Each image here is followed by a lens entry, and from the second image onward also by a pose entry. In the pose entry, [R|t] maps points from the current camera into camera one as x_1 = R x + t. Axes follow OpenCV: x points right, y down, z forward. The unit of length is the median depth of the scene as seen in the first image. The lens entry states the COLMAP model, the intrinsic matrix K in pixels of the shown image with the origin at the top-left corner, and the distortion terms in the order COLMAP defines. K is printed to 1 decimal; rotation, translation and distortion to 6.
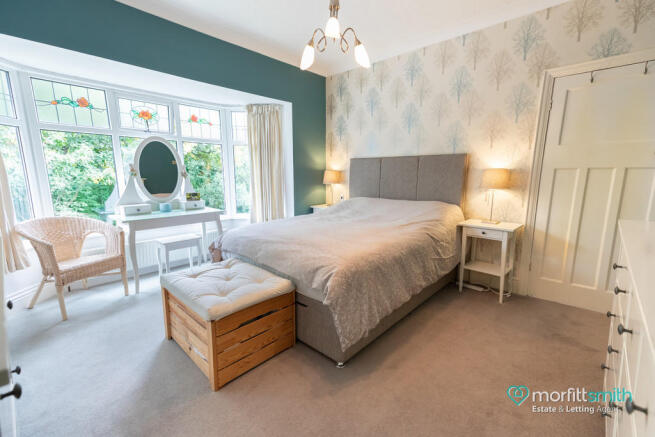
lens RADIAL K [[283.2, 0, 329.1], [0, 283.2, 221.2], [0, 0, 1]] dist [0.002851, 0.000273]
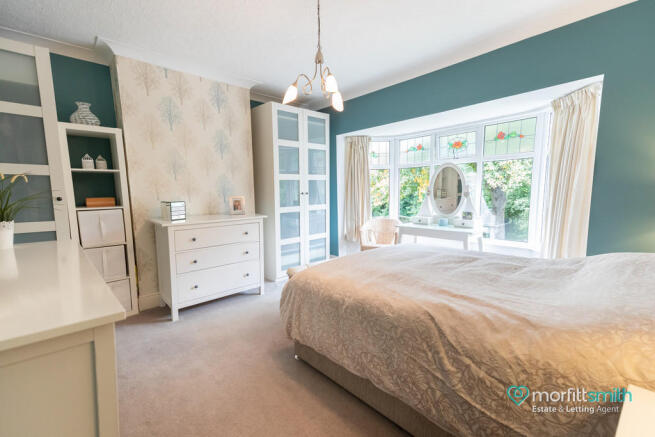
lens RADIAL K [[283.2, 0, 328.6], [0, 283.2, 223.8], [0, 0, 1]] dist [0.002851, 0.000273]
pose [[-0.086999, 0.110407, -0.990071, 0.627563], [-0.148762, 0.981257, 0.122496, -0.113603], [0.985039, 0.157942, -0.068944, 0.608978]]
